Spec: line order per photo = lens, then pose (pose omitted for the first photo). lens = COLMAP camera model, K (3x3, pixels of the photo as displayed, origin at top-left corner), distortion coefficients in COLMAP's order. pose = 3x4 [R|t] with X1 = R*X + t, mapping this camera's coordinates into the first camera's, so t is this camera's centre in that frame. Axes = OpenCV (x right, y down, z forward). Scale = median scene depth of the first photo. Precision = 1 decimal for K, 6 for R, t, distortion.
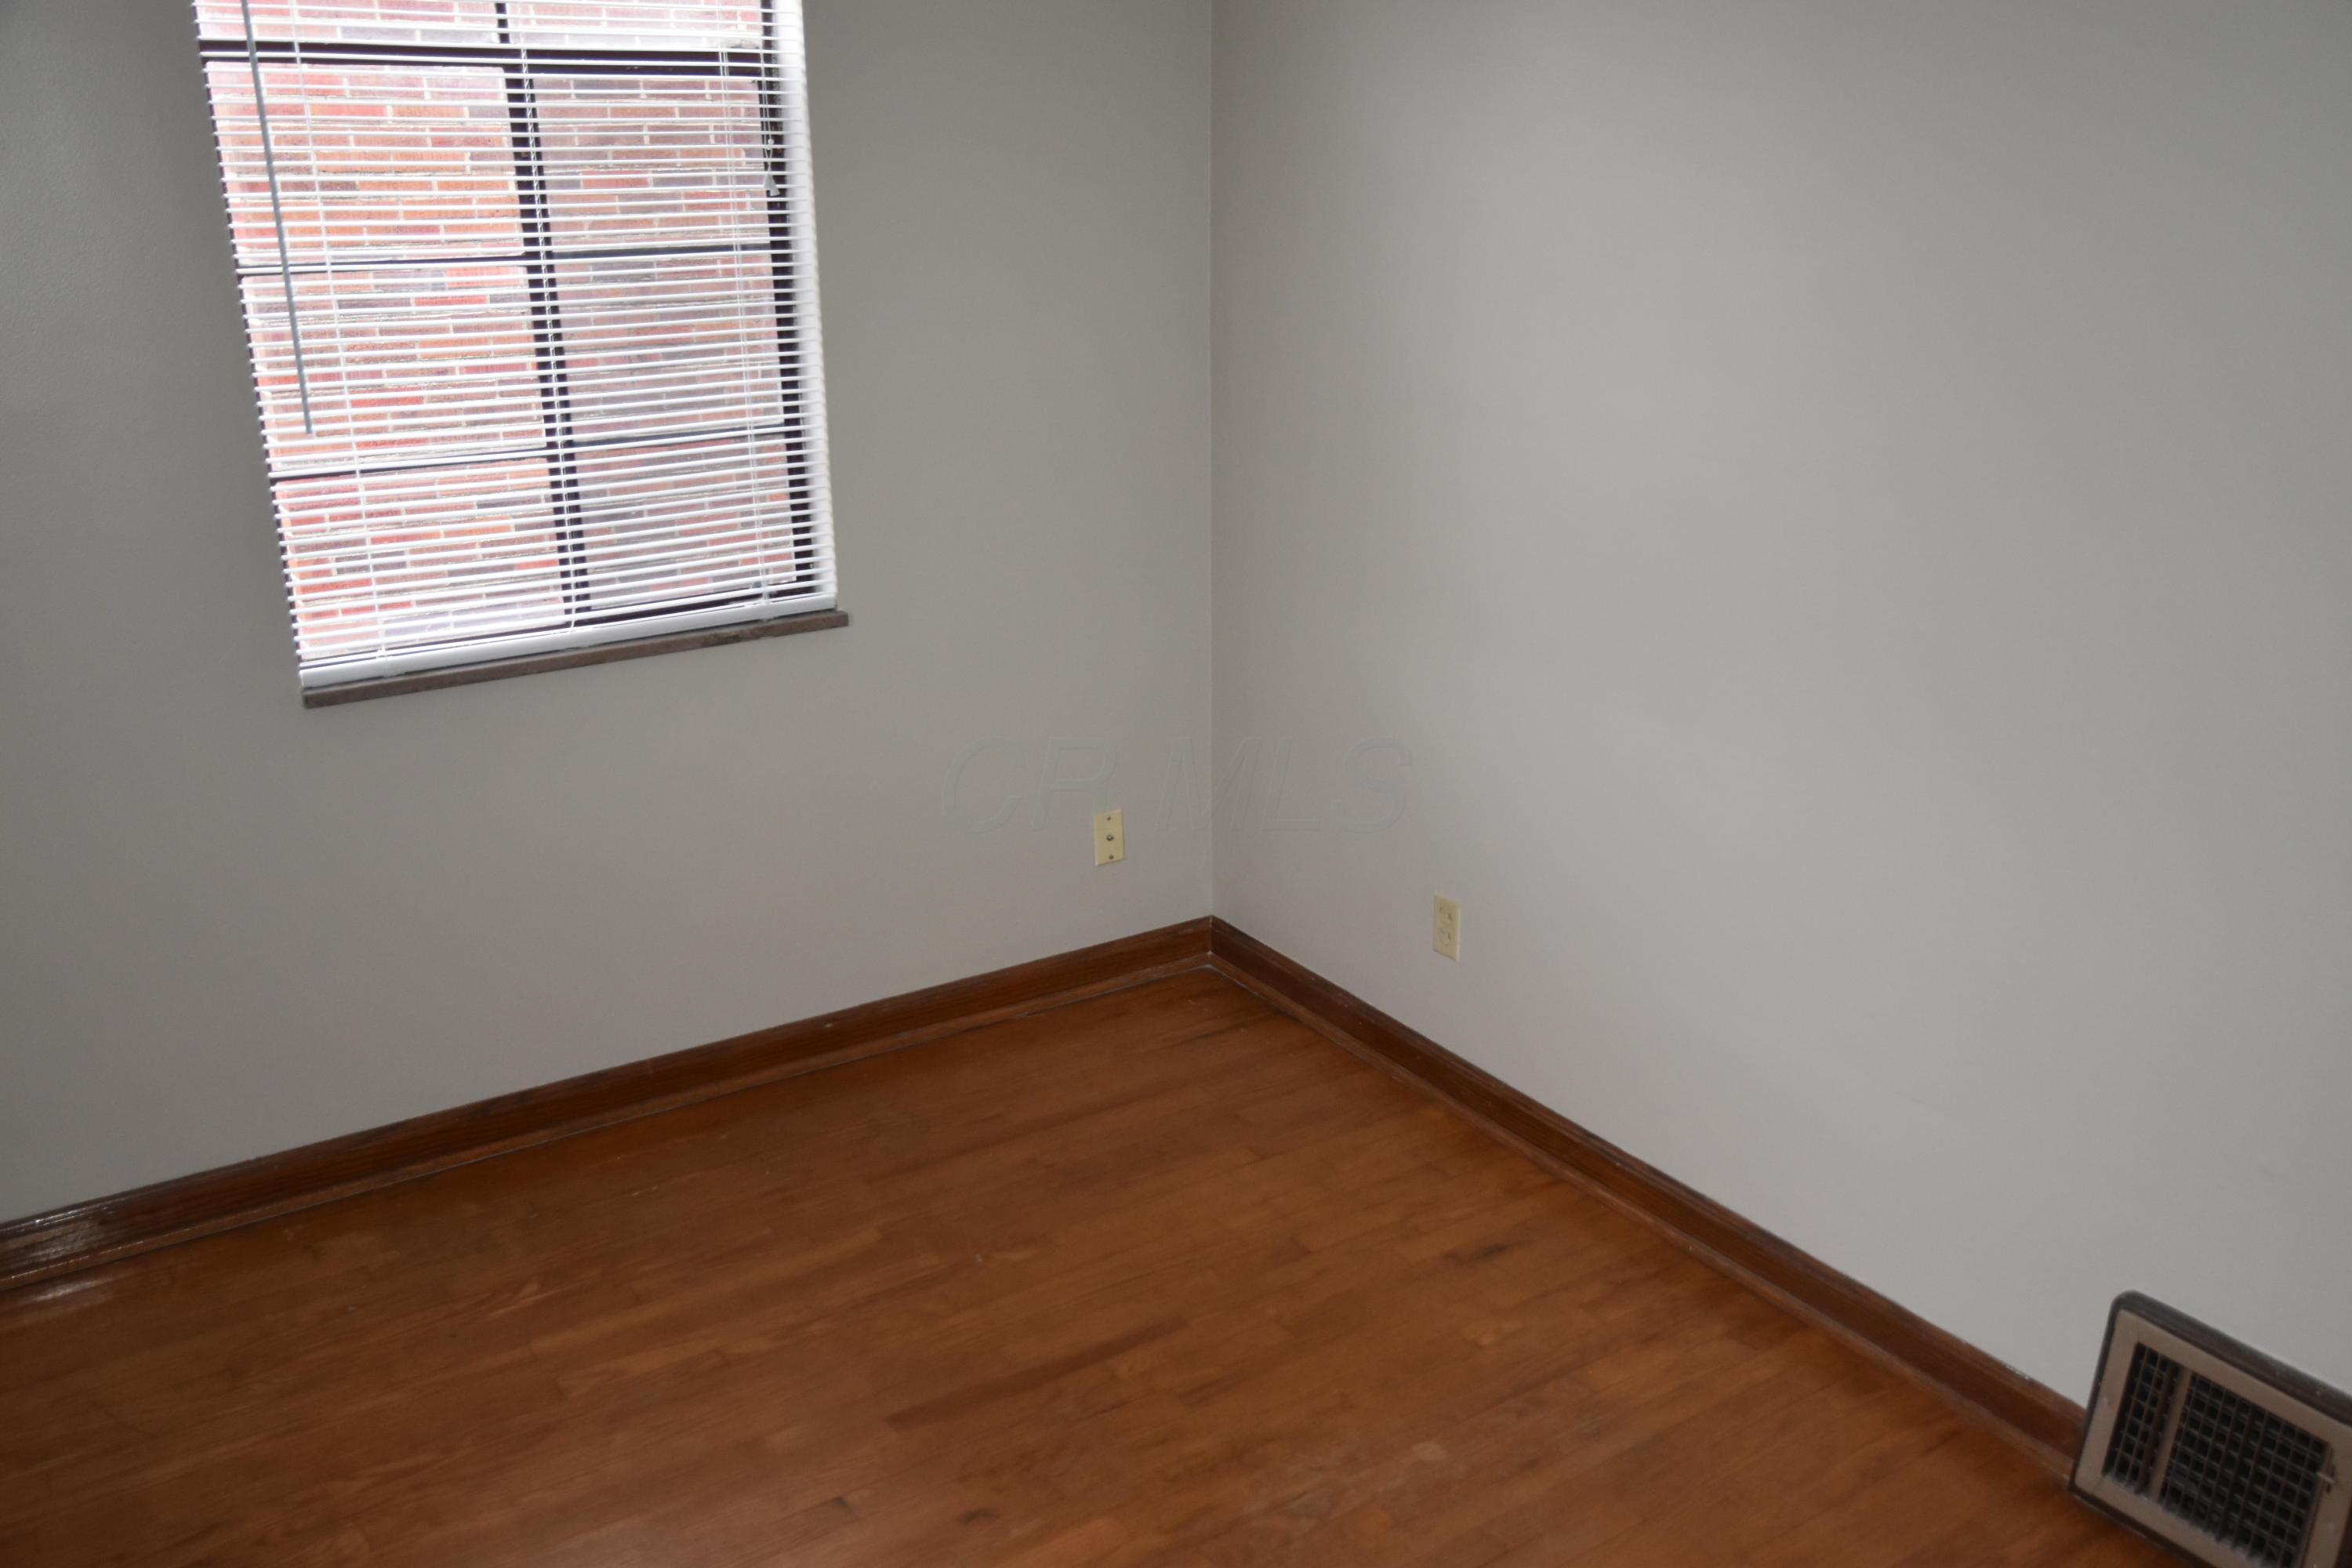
lens RADIAL K [[1916.8, 0, 1167.2], [0, 1916.8, 781.0], [0, 0, 1]] dist [-0.077955, 0.112586]
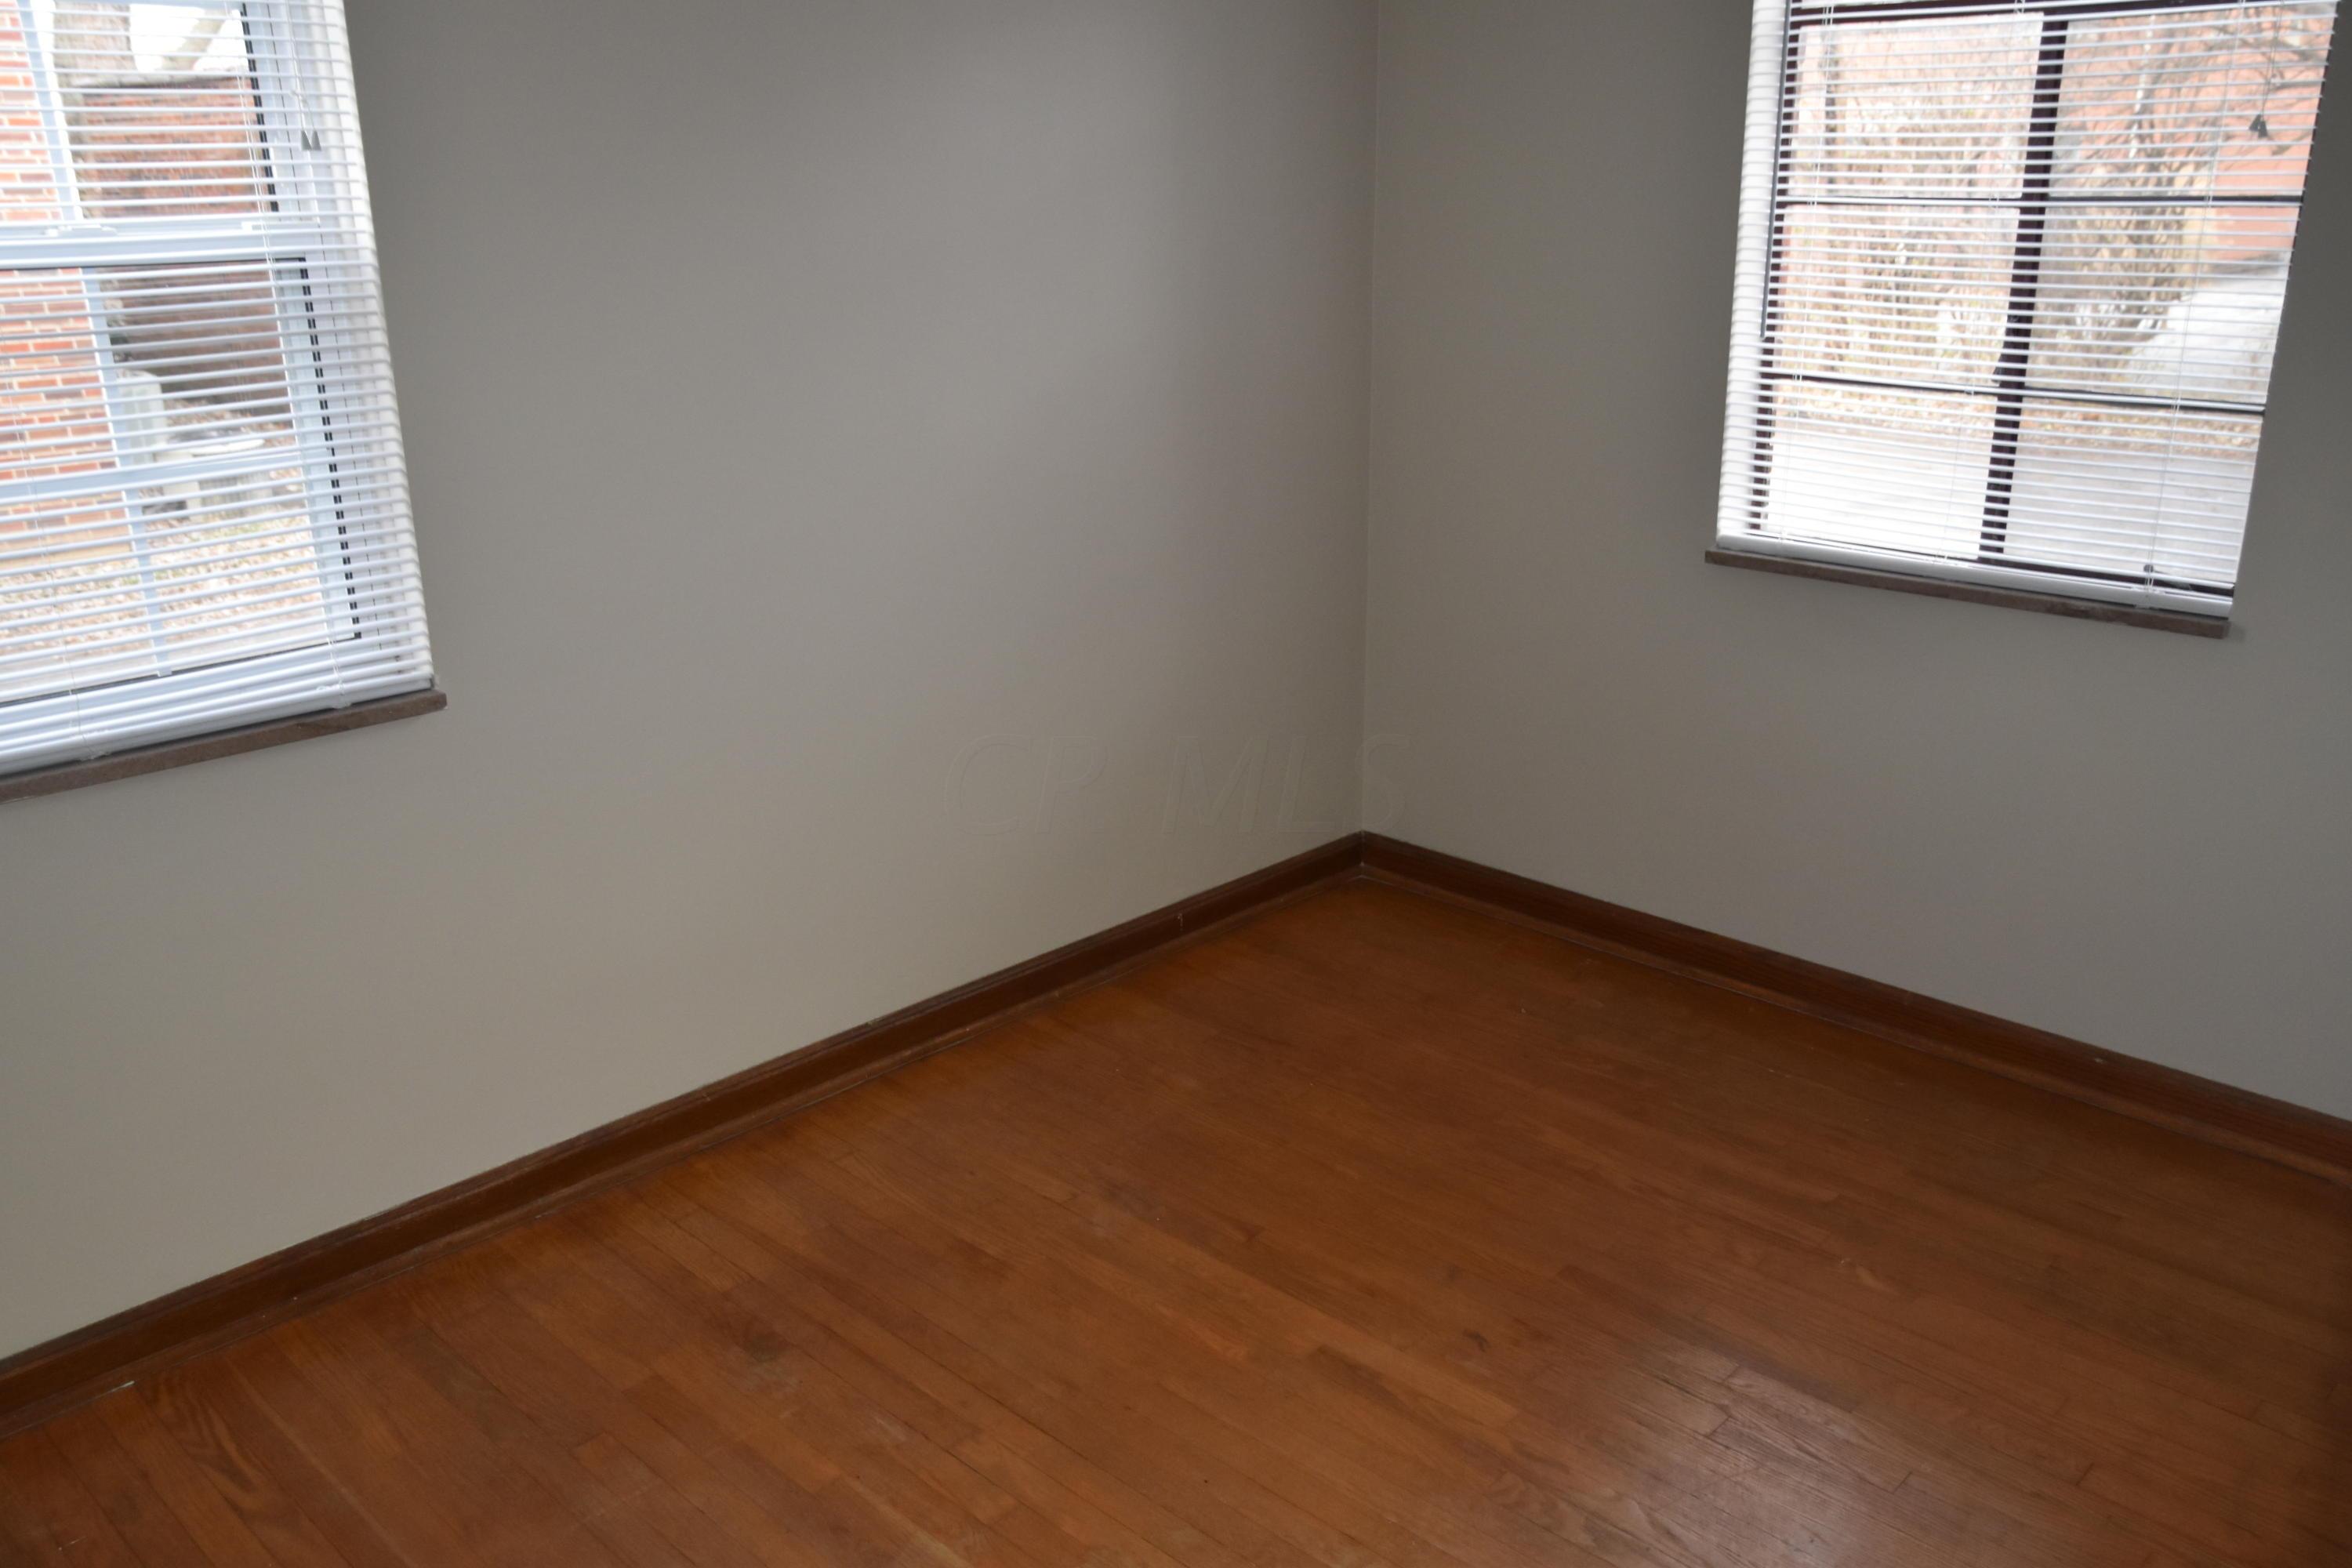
lens RADIAL K [[1916.8, 0, 1182.0], [0, 1916.8, 790.8], [0, 0, 1]] dist [-0.077955, 0.112586]
pose [[0.209023, 0.315246, -0.925705, 0.578674], [-0.292309, 0.923478, 0.248484, -0.096277], [0.933201, 0.218653, 0.285177, 0.333751]]
